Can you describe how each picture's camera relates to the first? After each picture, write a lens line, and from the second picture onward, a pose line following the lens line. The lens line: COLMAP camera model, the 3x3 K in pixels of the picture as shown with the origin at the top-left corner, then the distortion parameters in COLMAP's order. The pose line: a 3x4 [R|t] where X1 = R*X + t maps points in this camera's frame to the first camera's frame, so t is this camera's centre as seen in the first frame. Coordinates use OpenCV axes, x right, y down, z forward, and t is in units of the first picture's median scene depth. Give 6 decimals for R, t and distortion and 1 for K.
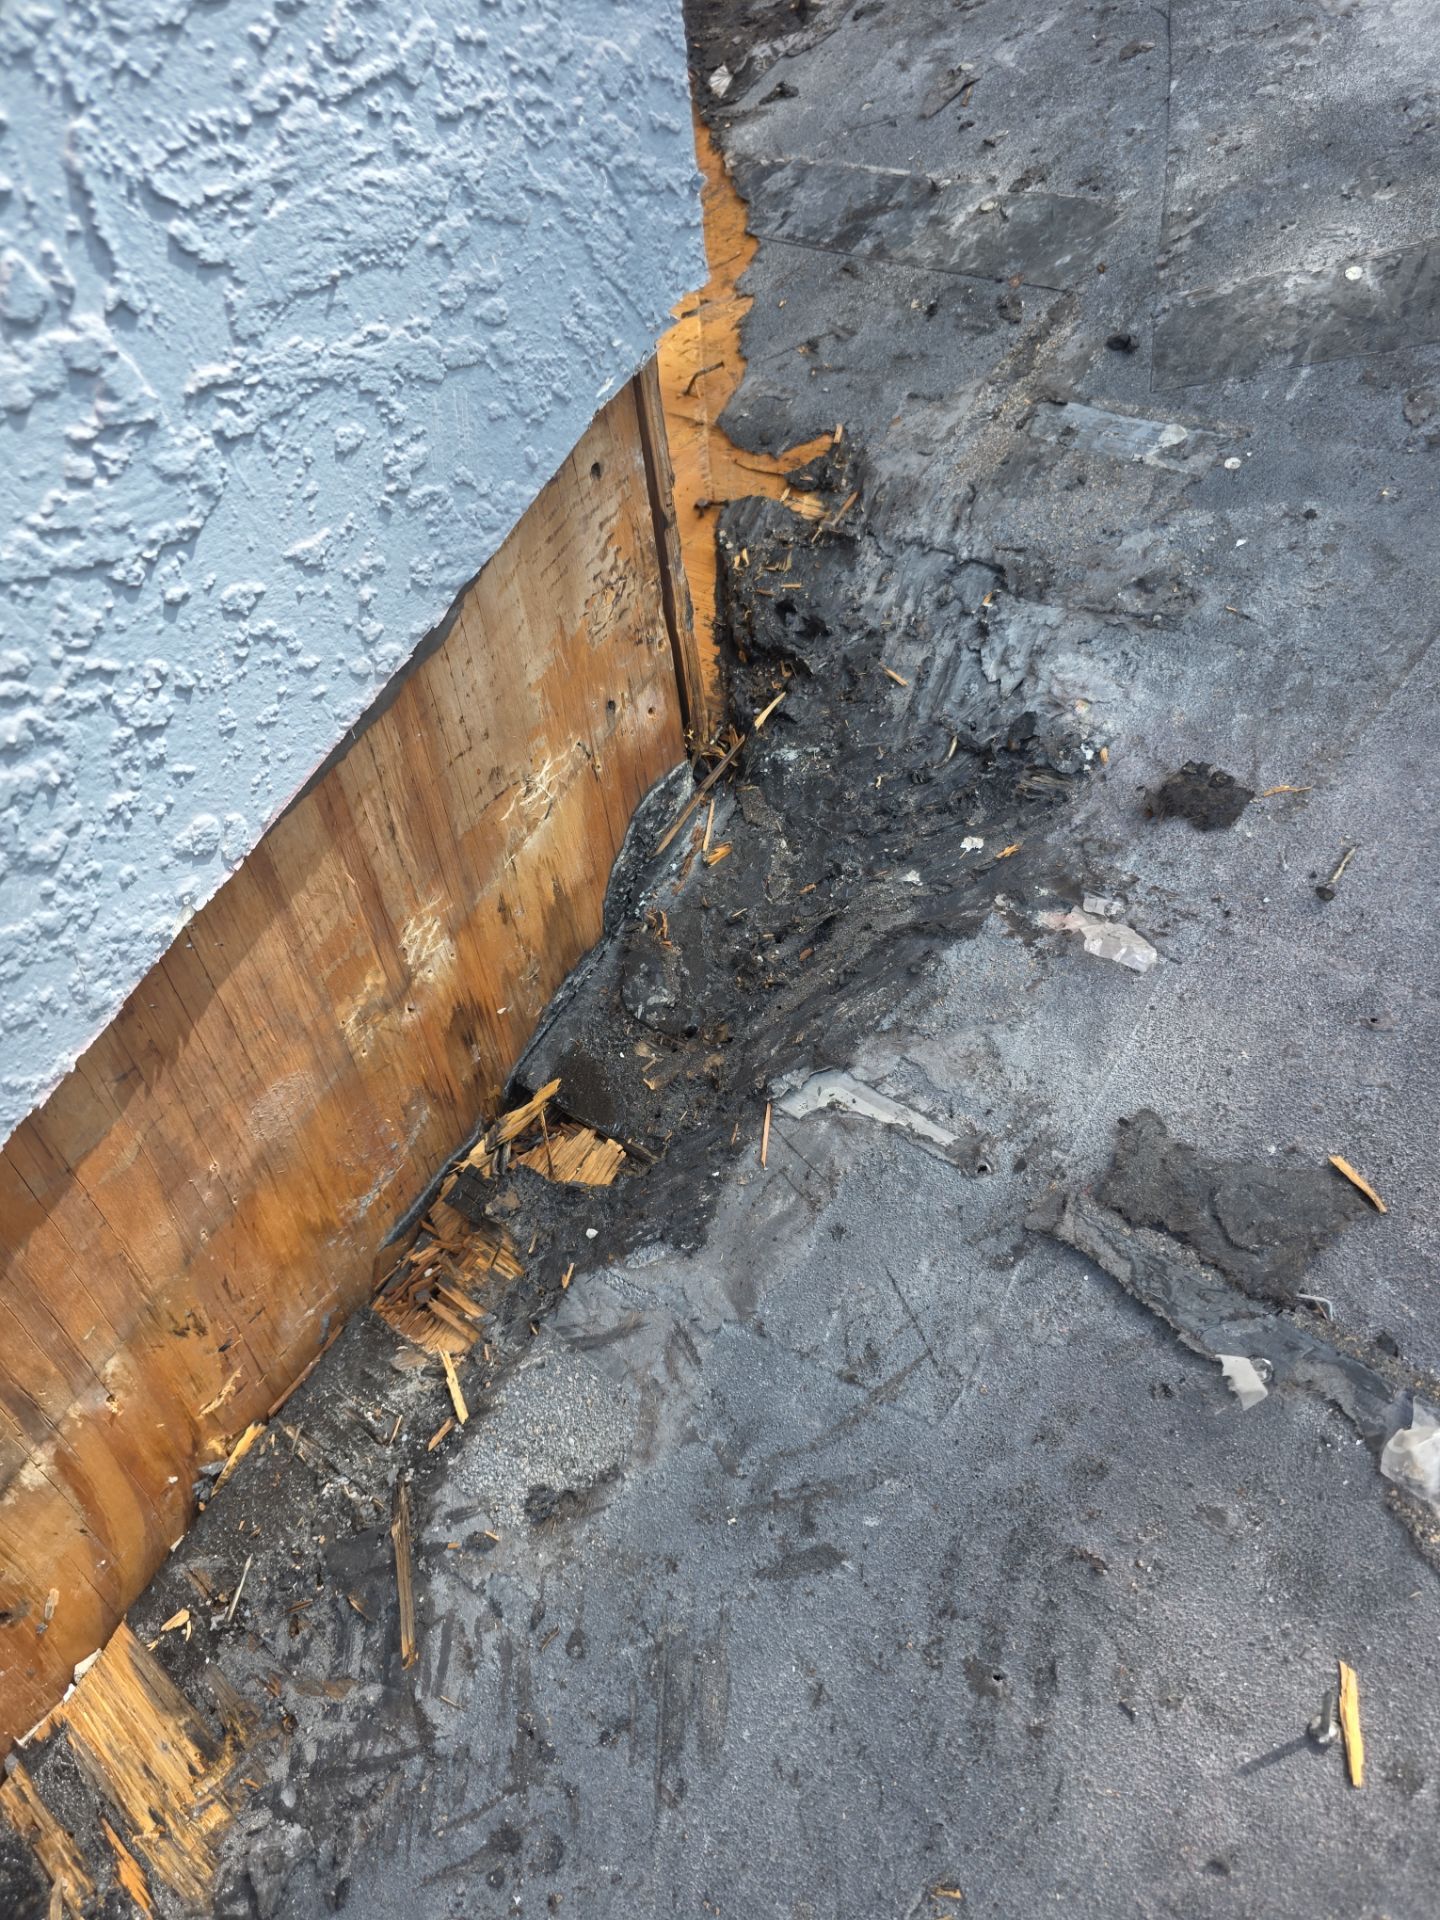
lens RADIAL K [[1340.8, 0, 756.1], [0, 1340.8, 955.6], [0, 0, 1]] dist [0.002696, -0.022645]
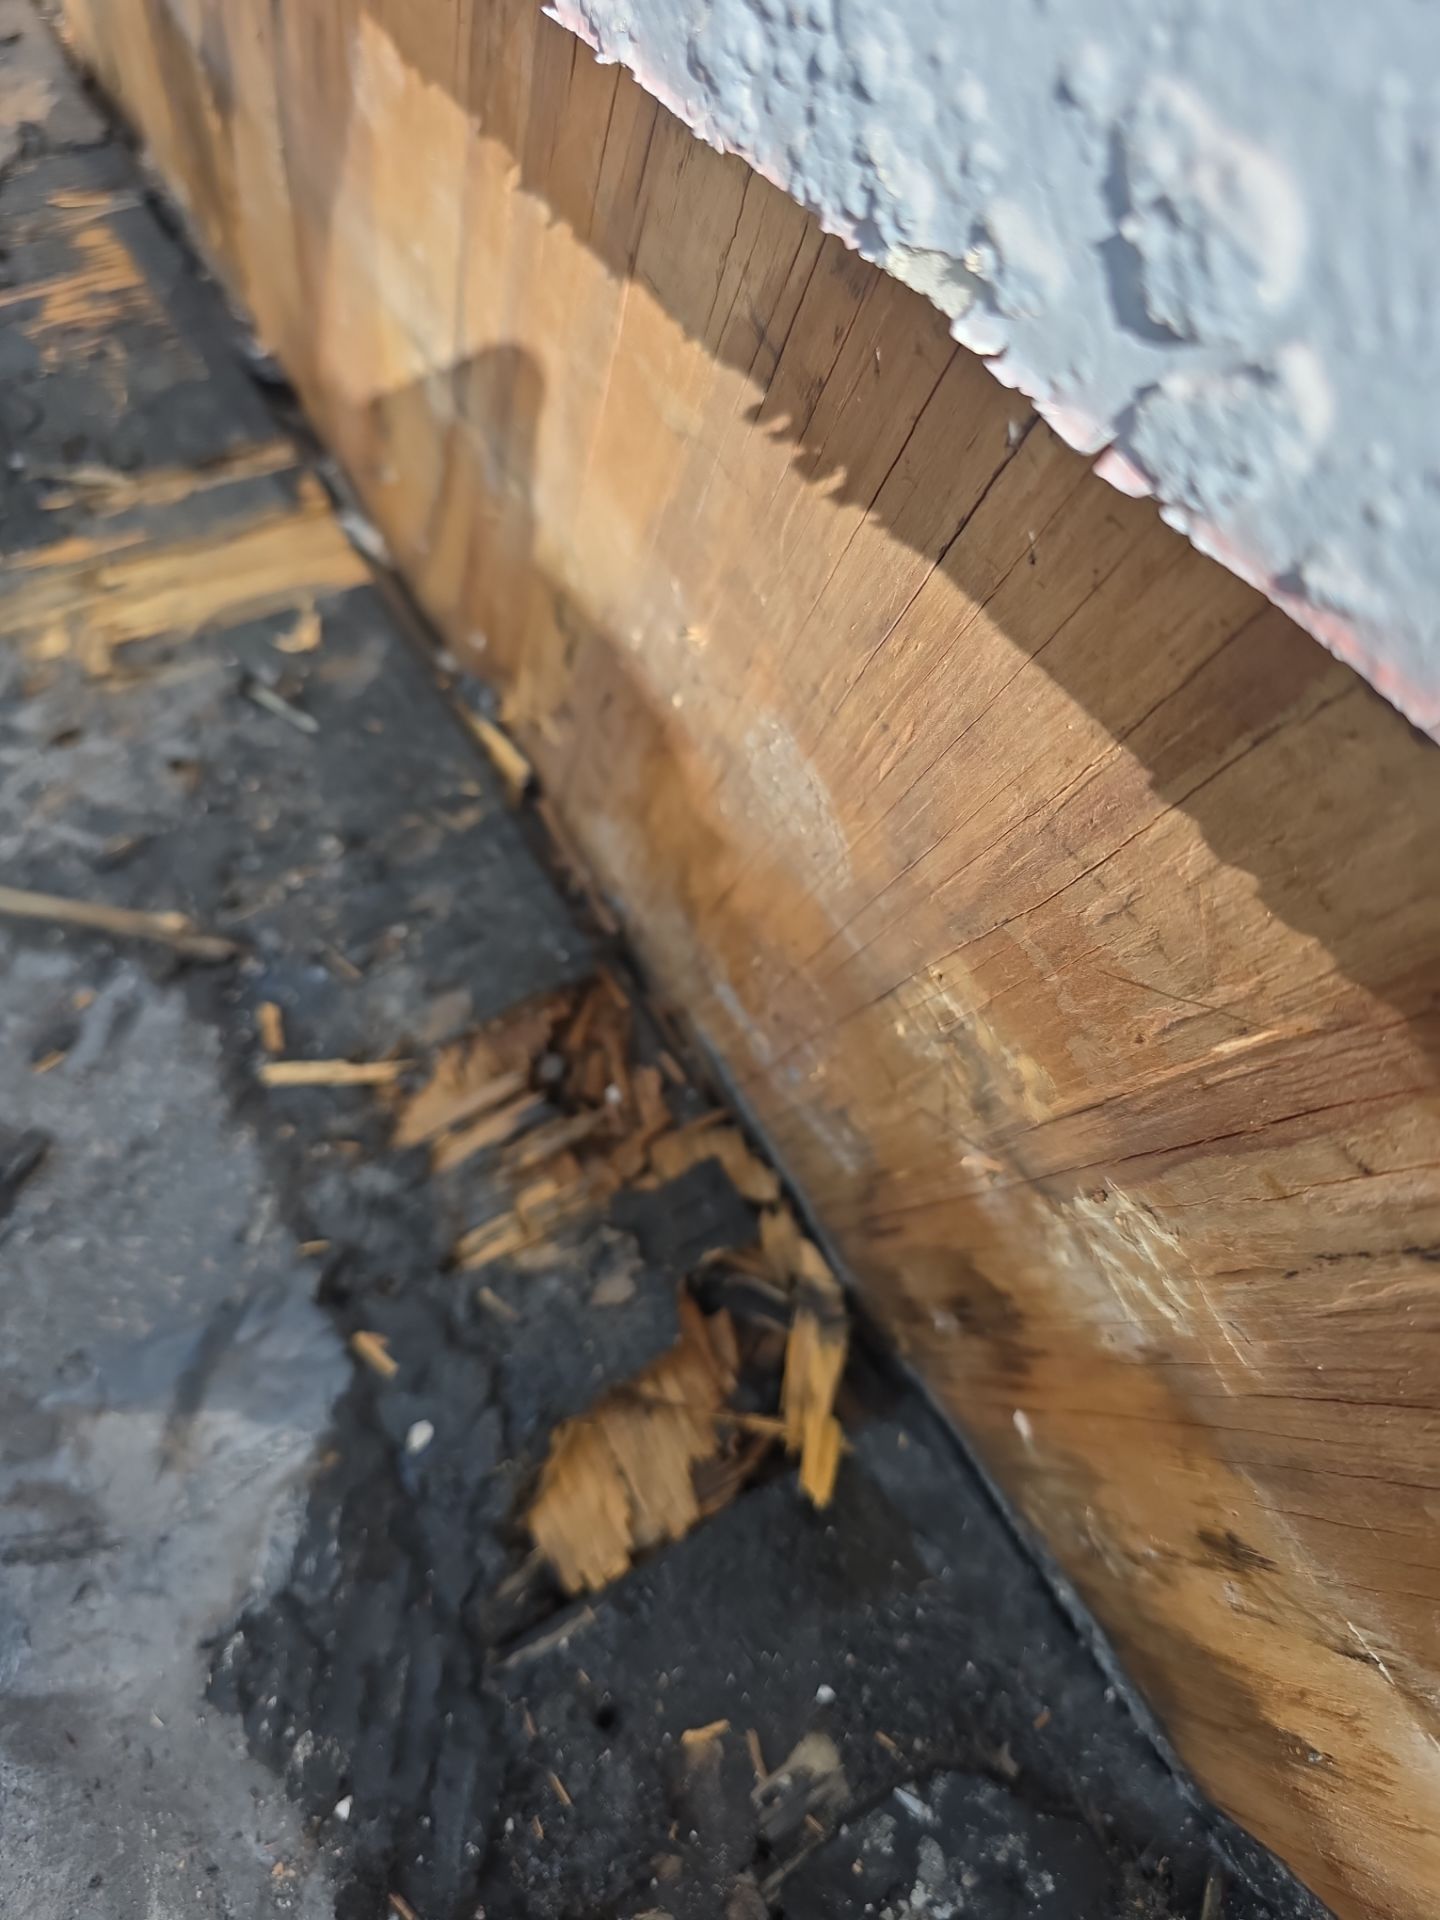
lens RADIAL K [[1340.8, 0, 756.1], [0, 1340.8, 955.6], [0, 0, 1]] dist [0.002696, -0.022645]
pose [[-0.392176, 0.885392, -0.249559, -0.199406], [-0.729872, -0.134372, 0.670247, -0.147306], [0.559898, 0.445001, 0.698920, 0.702070]]
